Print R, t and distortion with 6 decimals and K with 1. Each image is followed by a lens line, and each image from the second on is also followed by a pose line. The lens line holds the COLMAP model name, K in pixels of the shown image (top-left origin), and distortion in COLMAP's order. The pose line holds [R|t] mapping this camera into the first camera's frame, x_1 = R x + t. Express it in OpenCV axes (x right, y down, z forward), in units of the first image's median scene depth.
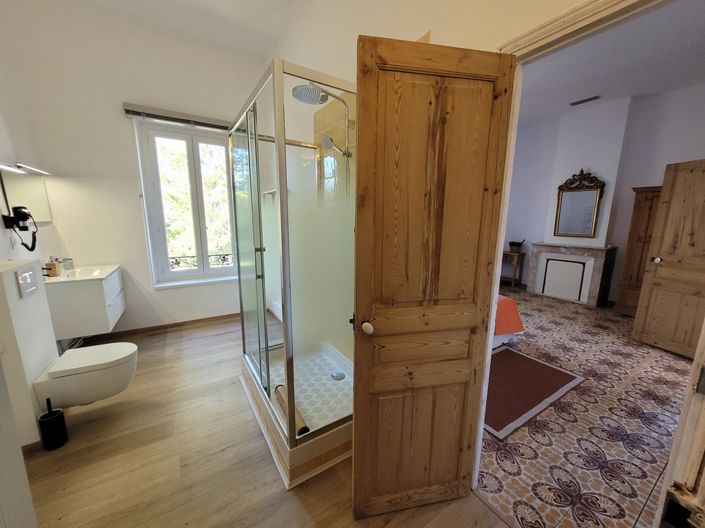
lens RADIAL K [[277.1, 0, 352.5], [0, 277.1, 264.0], [0, 0, 1]] dist [0.027134, 0.000031]
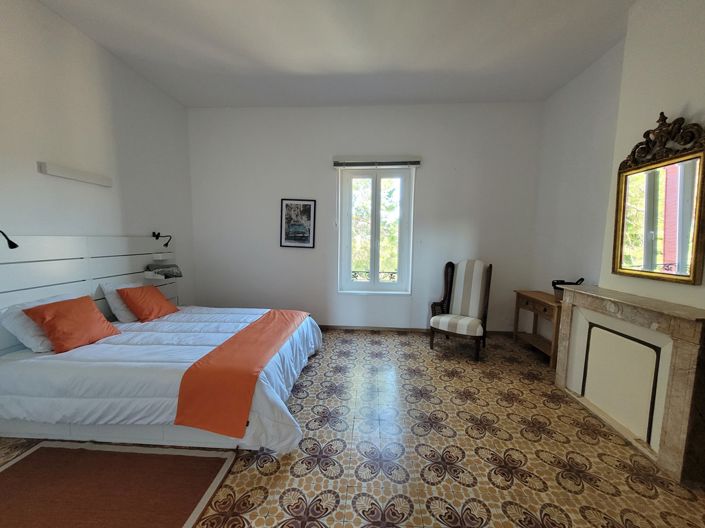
lens RADIAL K [[268.1, 0, 352.5], [0, 268.1, 264.0], [0, 0, 1]] dist [0.000180, -0.000009]
pose [[0.799117, 0.056572, -0.598507, 0.668005], [-0.101779, 0.993922, -0.041947, -0.057513], [0.592497, 0.094436, 0.800018, 0.430550]]
